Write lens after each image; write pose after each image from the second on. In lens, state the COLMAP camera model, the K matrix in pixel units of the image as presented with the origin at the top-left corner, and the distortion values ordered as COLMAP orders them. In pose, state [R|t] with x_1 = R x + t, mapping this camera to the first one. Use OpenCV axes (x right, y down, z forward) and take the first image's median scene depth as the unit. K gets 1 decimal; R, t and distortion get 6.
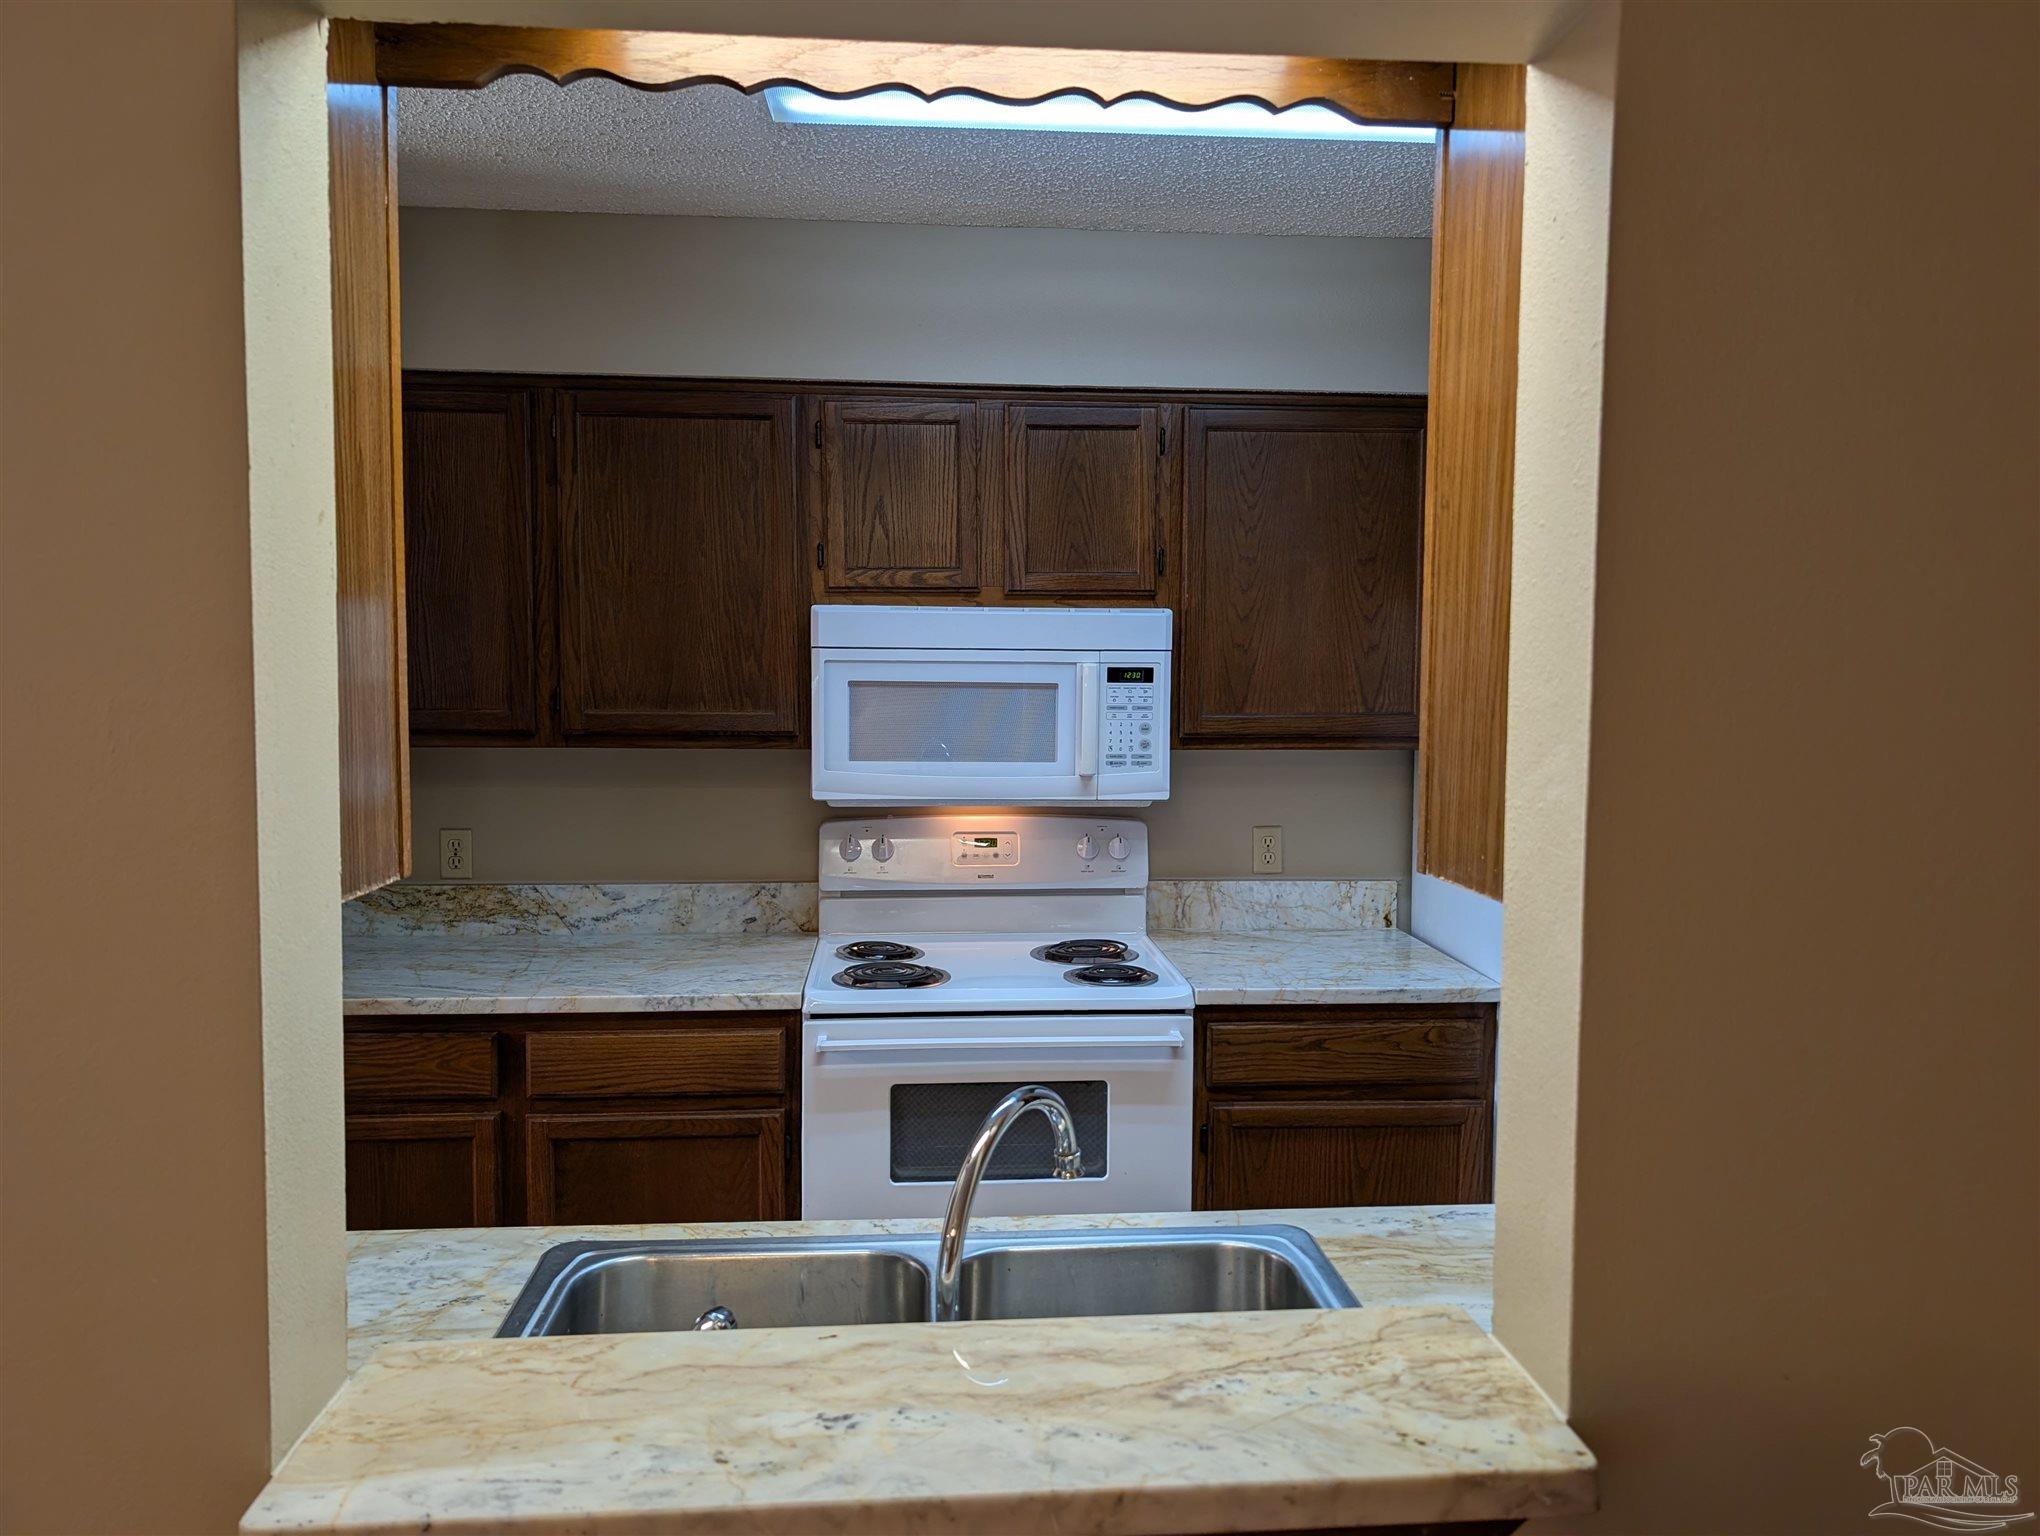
lens RADIAL K [[1468.5, 0, 1033.9], [0, 1468.5, 758.2], [0, 0, 1]] dist [0.034449, -0.025890]
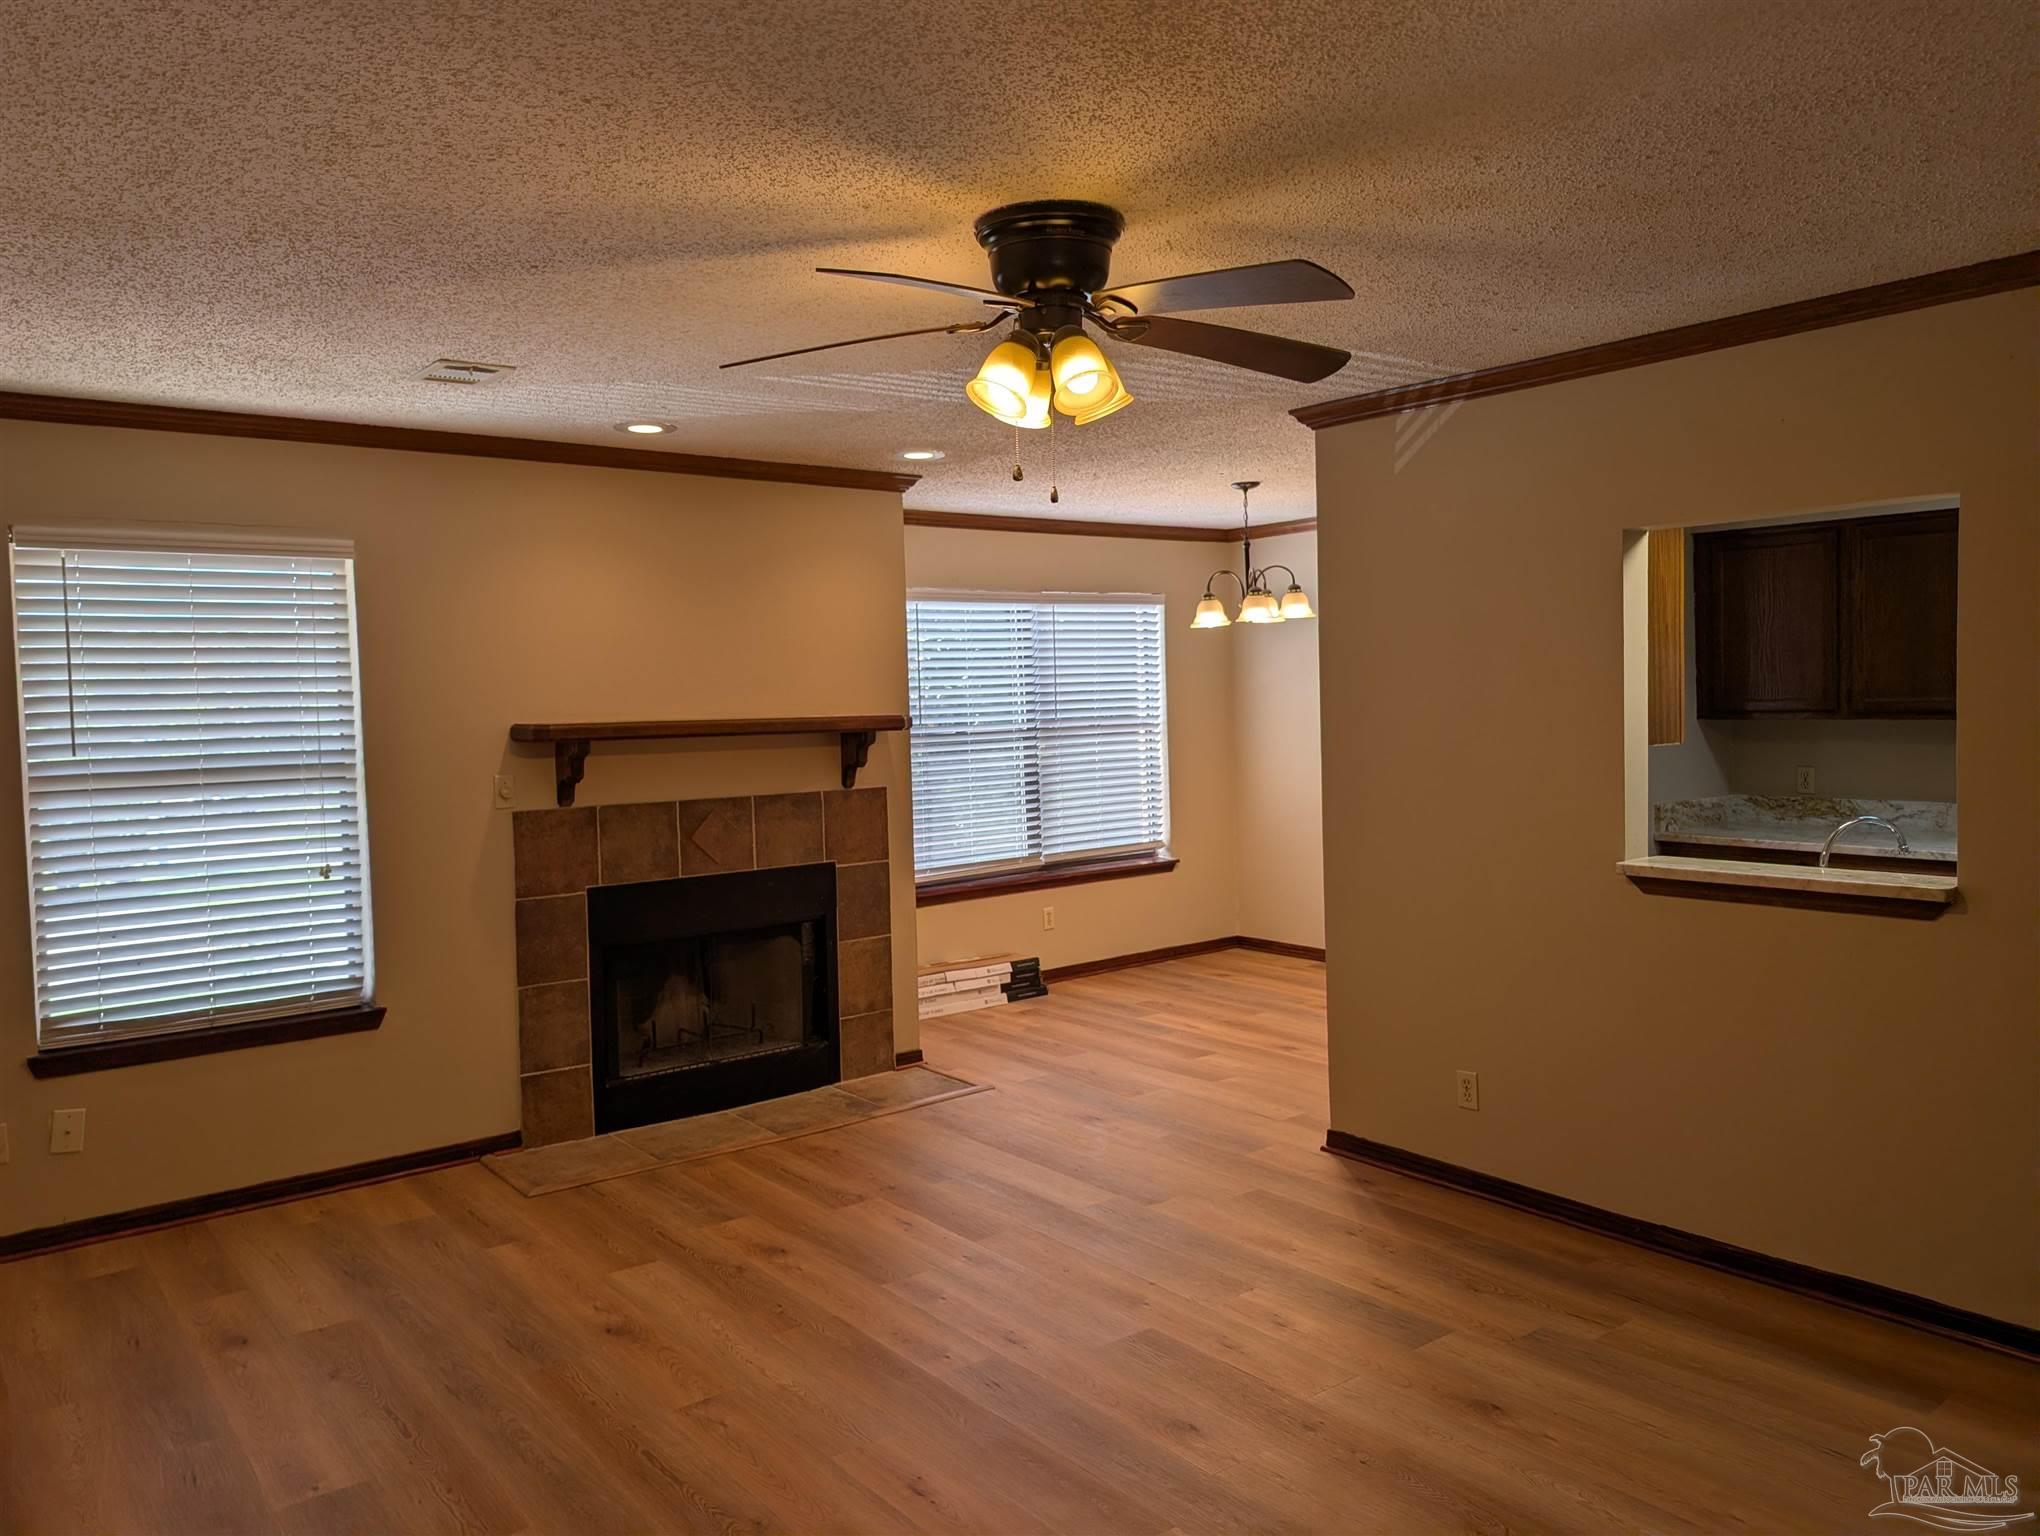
lens RADIAL K [[1468.5, 0, 1019.9], [0, 1468.5, 766.4], [0, 0, 1]] dist [0.034449, -0.025890]
pose [[0.546416, 0.020676, -0.837259, 0.626826], [-0.022078, 0.999703, 0.010279, 0.053032], [0.837223, 0.012868, 0.546710, -0.833793]]
